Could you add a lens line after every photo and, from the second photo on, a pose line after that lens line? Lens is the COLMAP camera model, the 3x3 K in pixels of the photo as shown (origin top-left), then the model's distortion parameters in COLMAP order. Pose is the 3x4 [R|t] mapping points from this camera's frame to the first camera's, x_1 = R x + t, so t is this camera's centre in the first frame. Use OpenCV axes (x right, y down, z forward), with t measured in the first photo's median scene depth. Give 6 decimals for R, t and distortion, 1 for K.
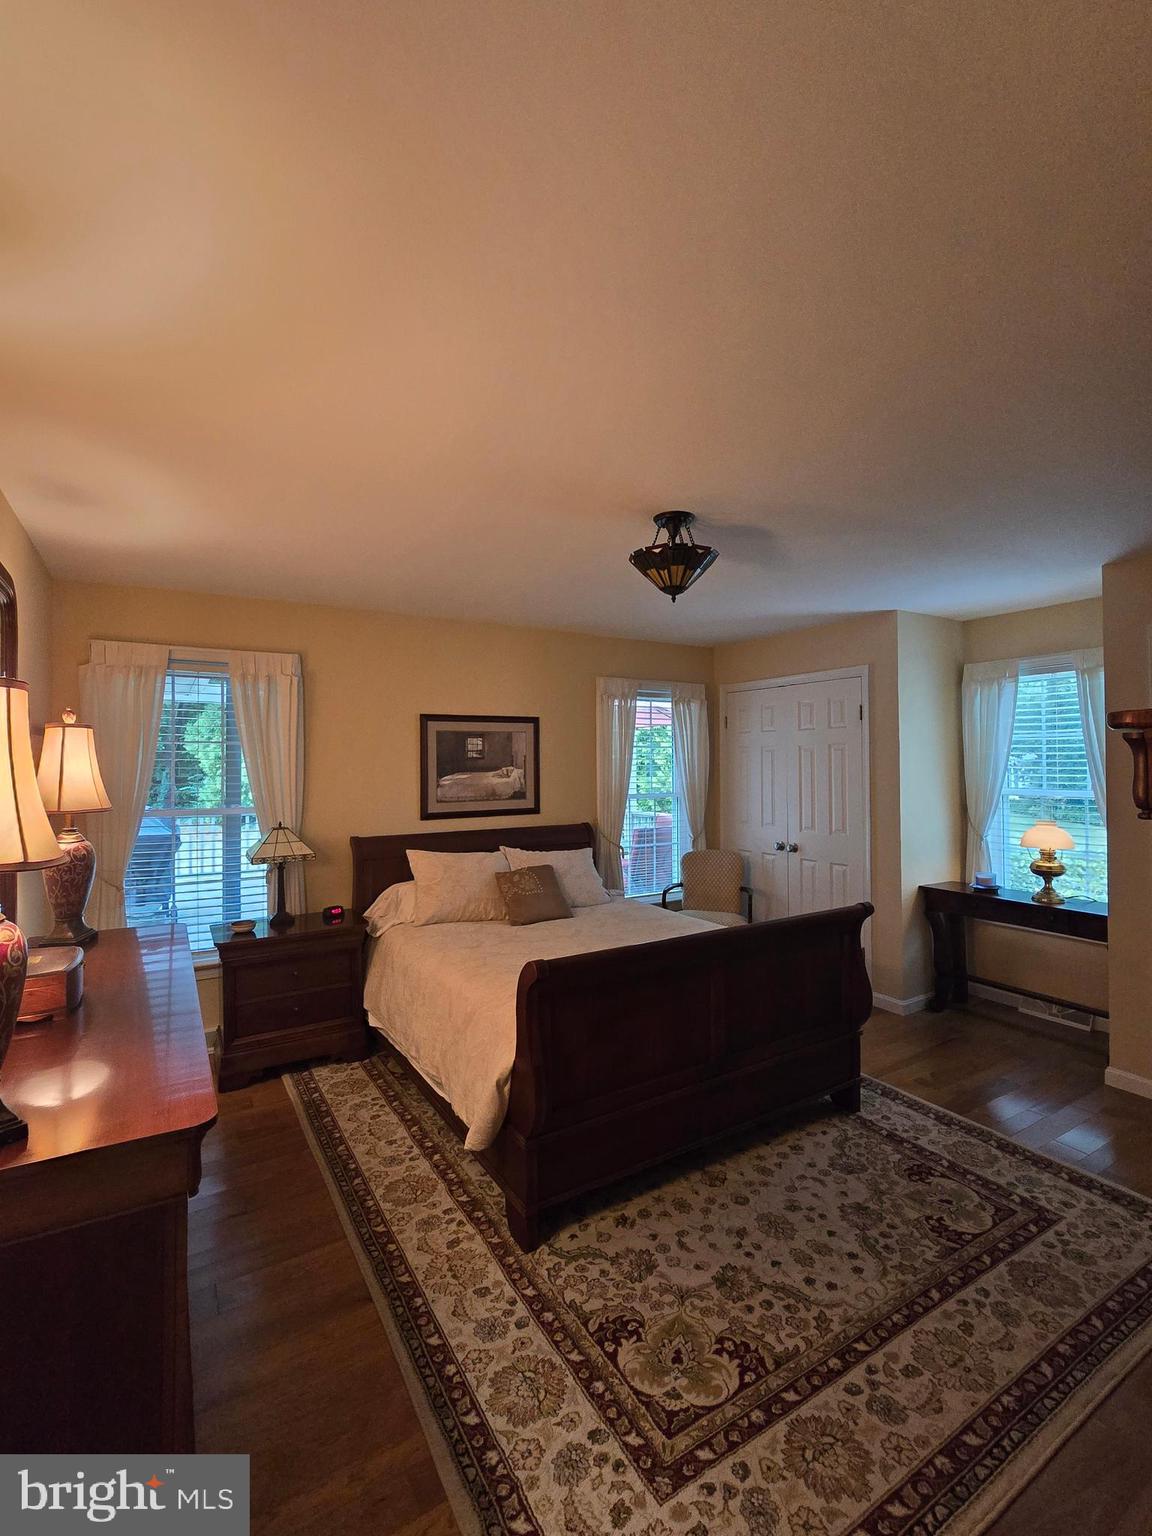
lens RADIAL K [[684.8, 0, 579.5], [0, 684.8, 758.8], [0, 0, 1]] dist [-0.008982, 0.002330]
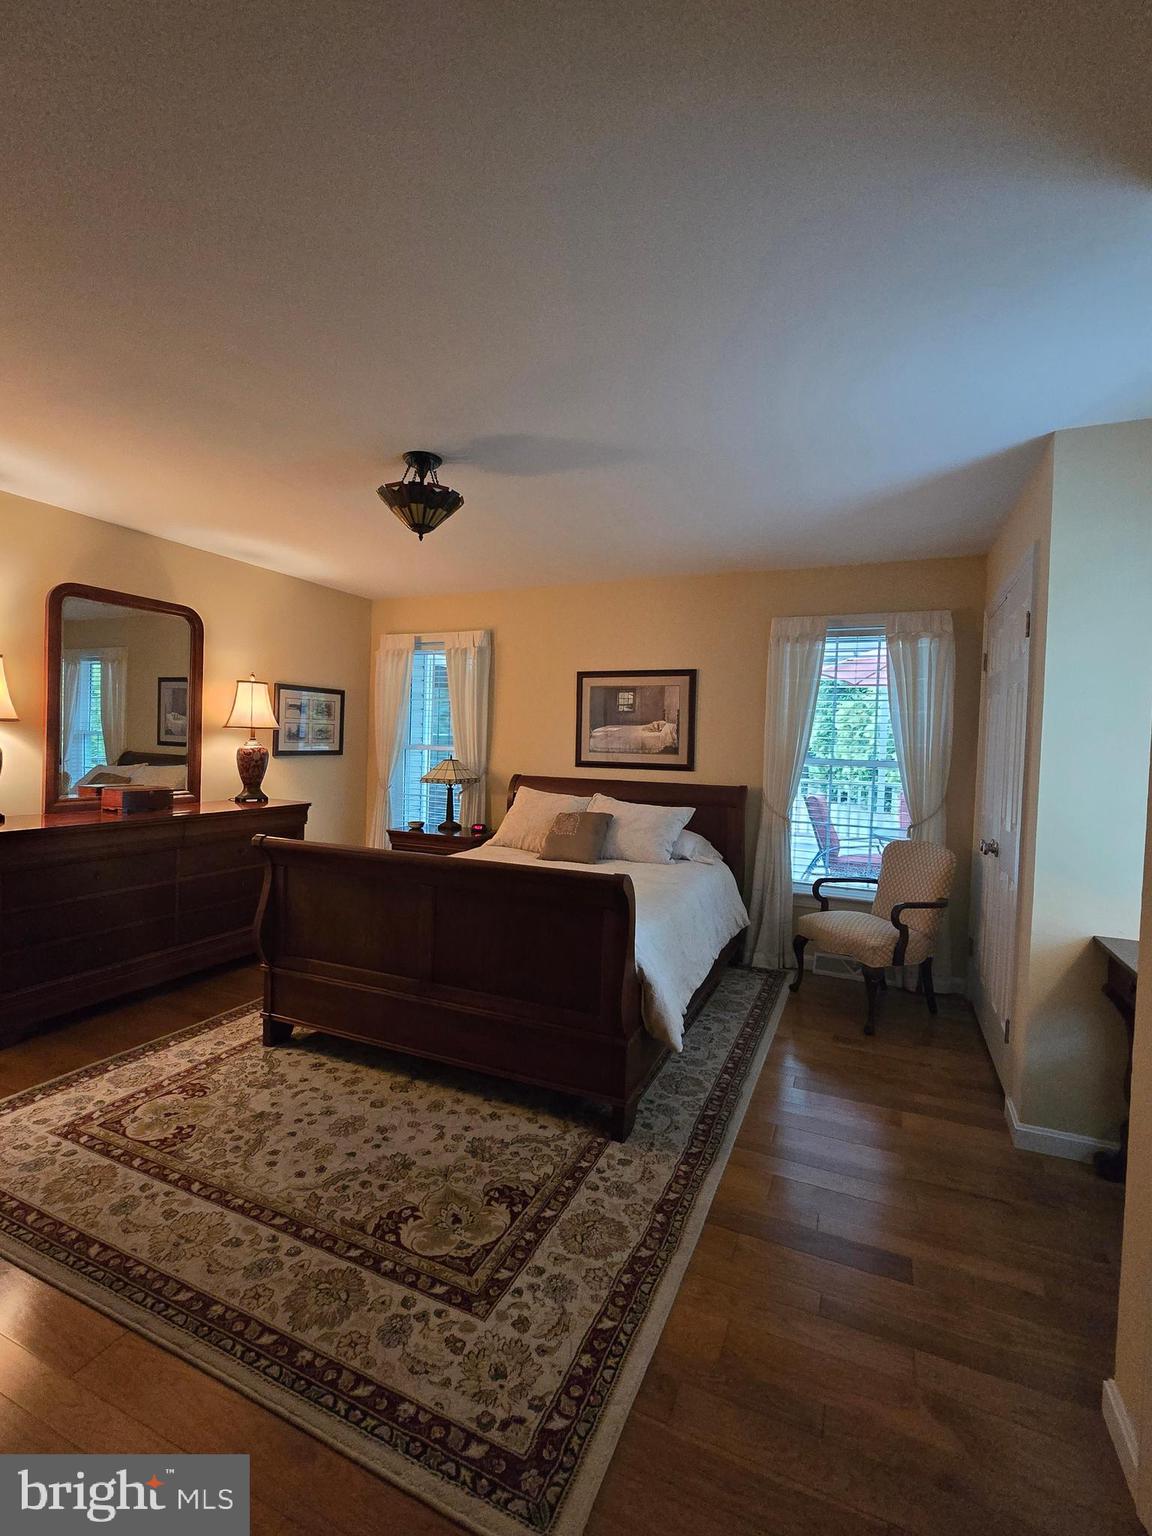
lens RADIAL K [[684.8, 0, 581.9], [0, 684.8, 762.0], [0, 0, 1]] dist [-0.008982, 0.002330]
pose [[0.577688, 0.048181, -0.814835, 1.296216], [-0.024360, 0.998829, 0.041790, 0.065048], [0.815894, -0.004292, 0.578185, 0.666429]]
